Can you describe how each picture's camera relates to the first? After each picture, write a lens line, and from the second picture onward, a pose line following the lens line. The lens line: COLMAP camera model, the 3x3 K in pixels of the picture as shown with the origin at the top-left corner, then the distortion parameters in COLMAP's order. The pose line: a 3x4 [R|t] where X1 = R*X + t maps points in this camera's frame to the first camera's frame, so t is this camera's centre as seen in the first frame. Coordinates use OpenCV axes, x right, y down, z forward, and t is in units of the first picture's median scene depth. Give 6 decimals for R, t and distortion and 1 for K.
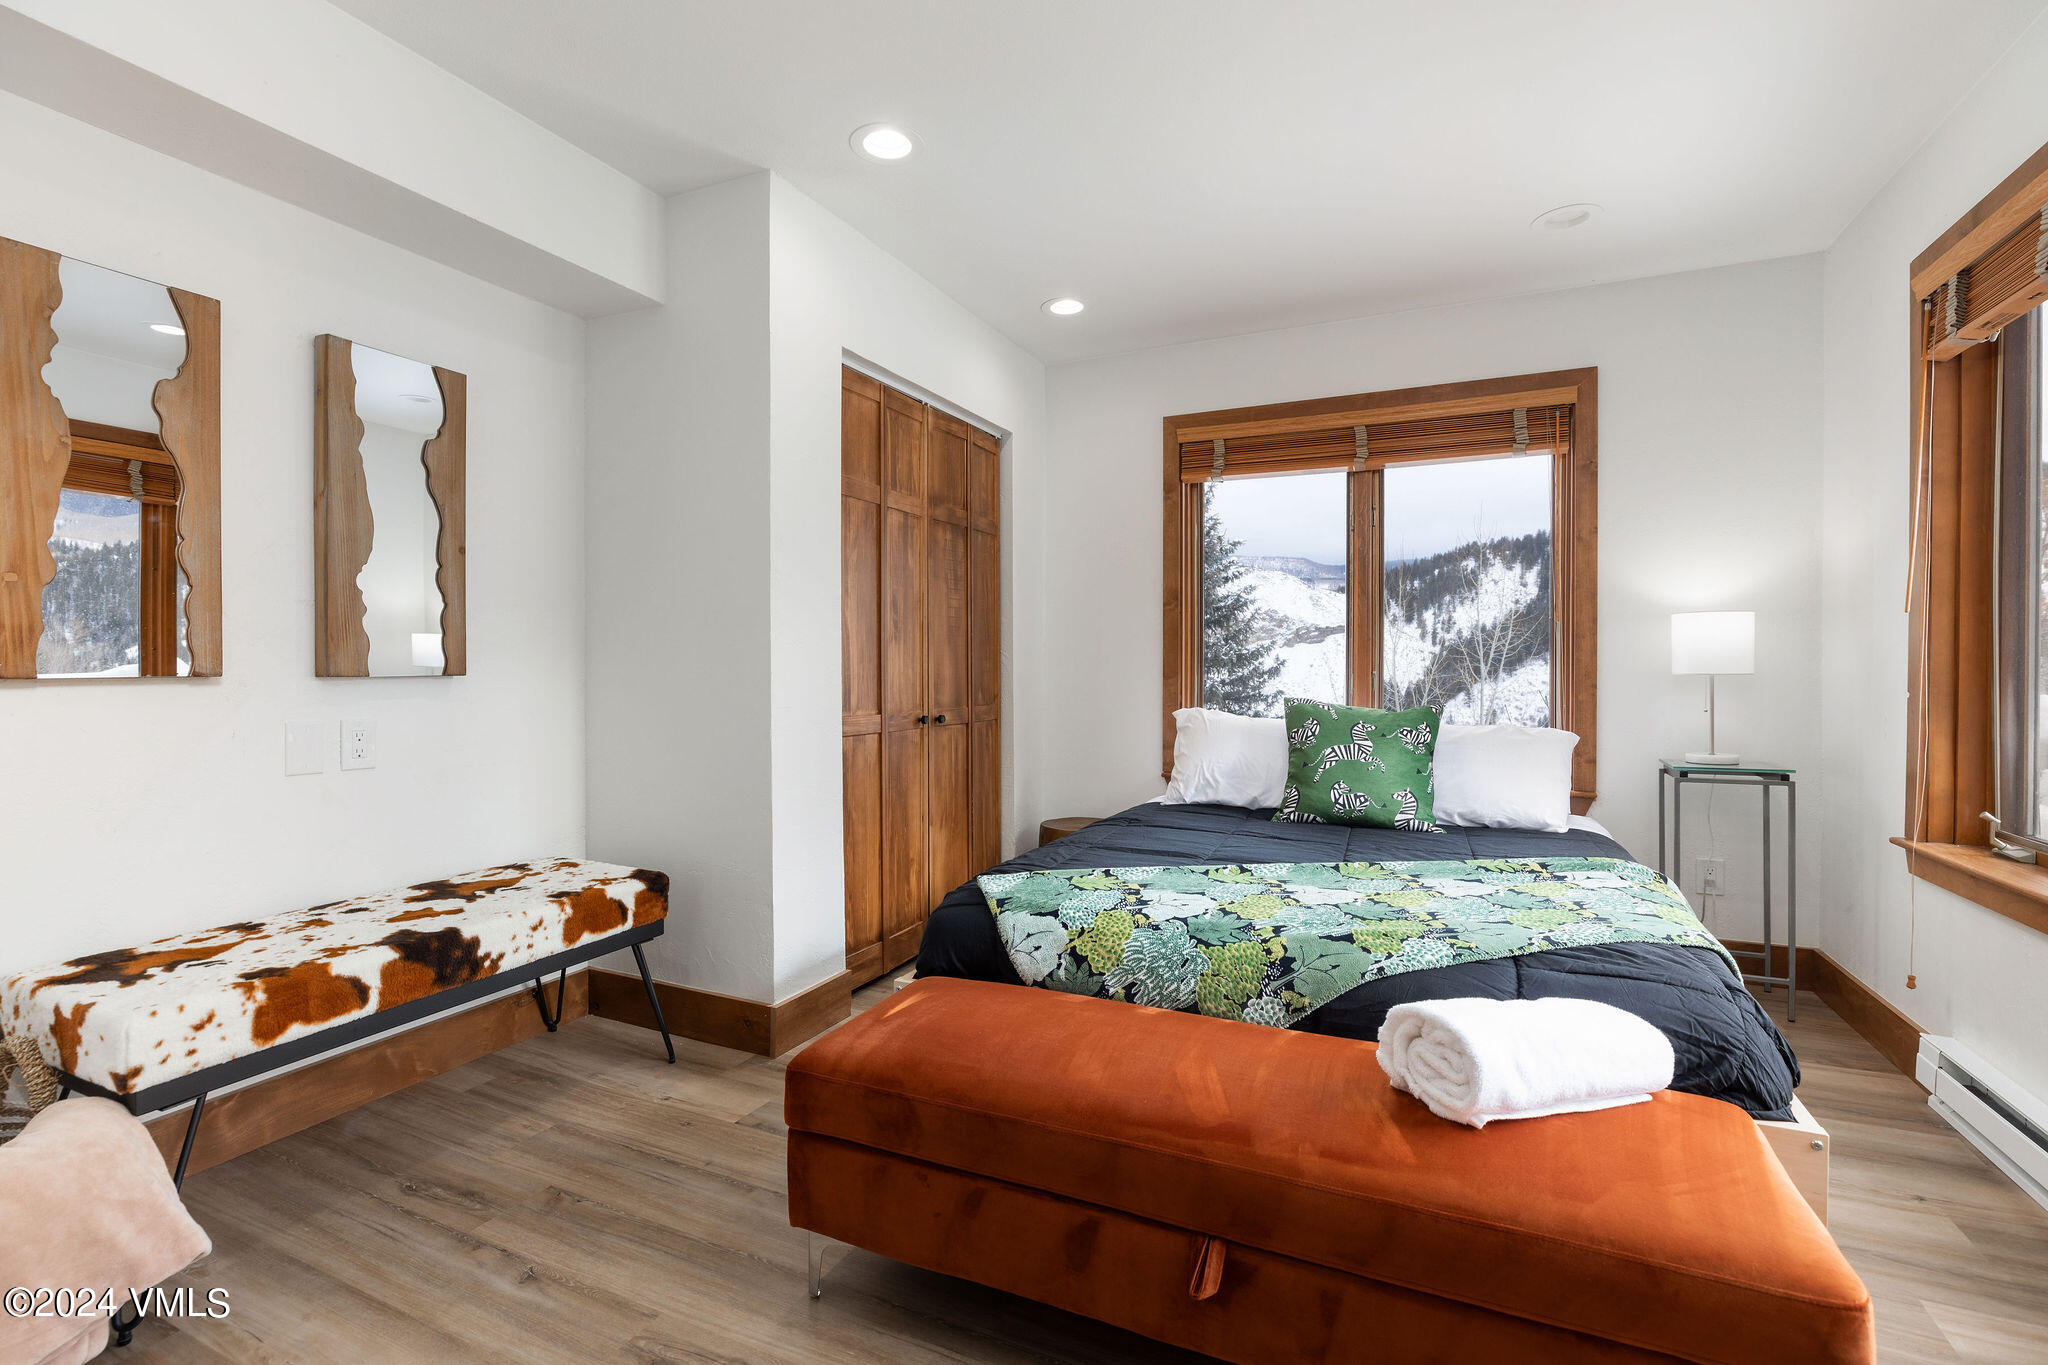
lens RADIAL K [[925.6, 0, 1005.3], [0, 925.6, 672.3], [0, 0, 1]] dist [-0.011563, 0.001949]
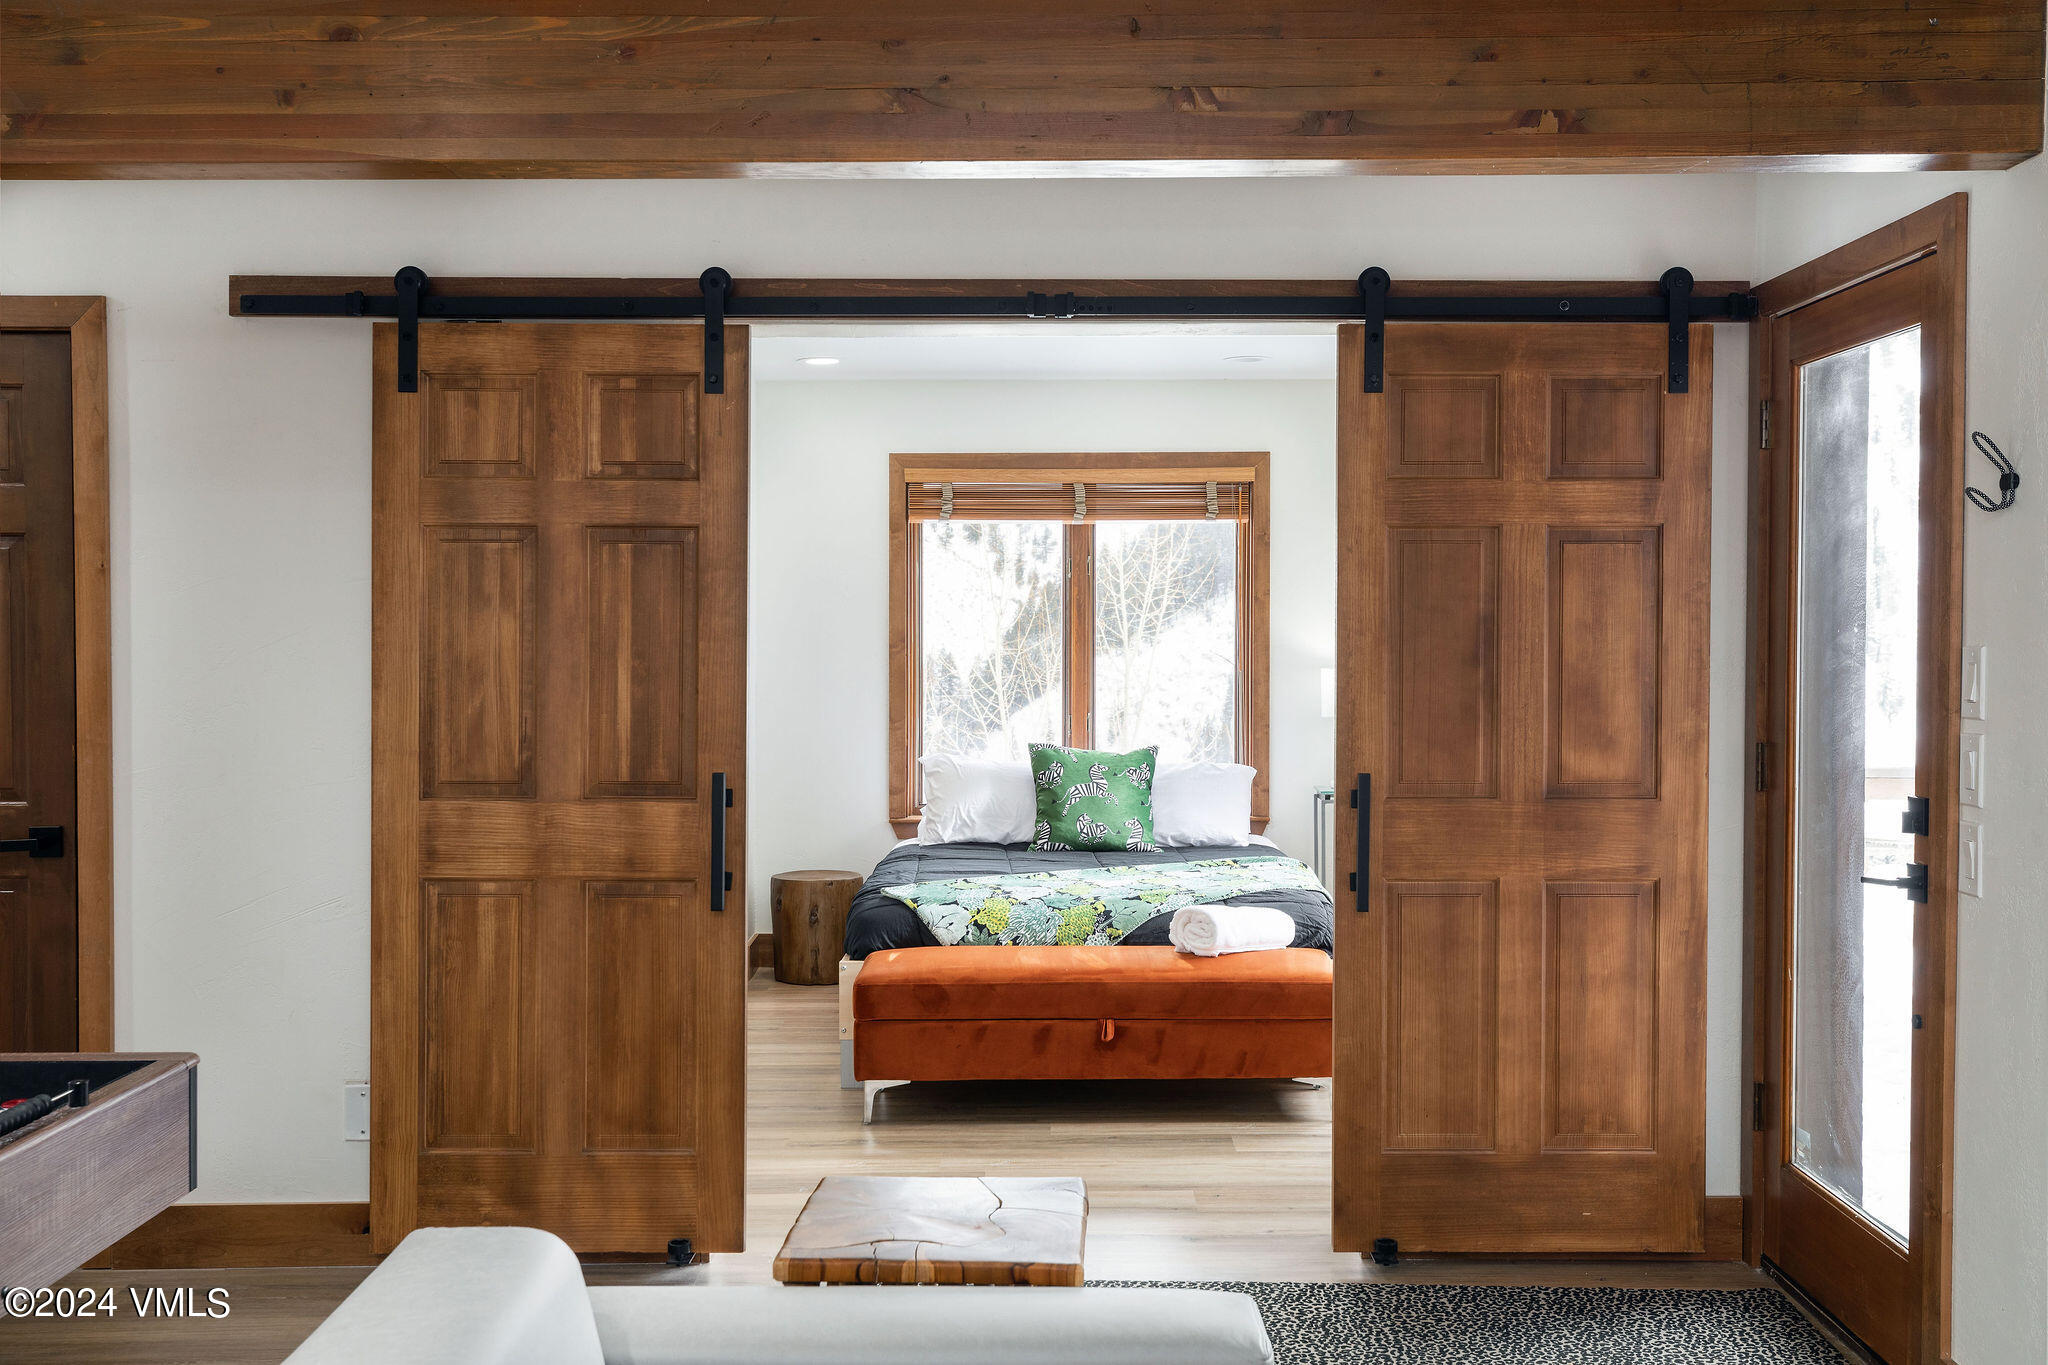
lens RADIAL K [[2063.6, 0, 1028.8], [0, 2063.6, 678.7], [0, 0, 1]] dist [-0.111547, 0.000000]
pose [[0.902562, -0.013962, 0.430333, -0.835841], [0.004325, 0.999718, 0.023364, -0.118020], [-0.430538, -0.019226, 0.902368, -1.352488]]
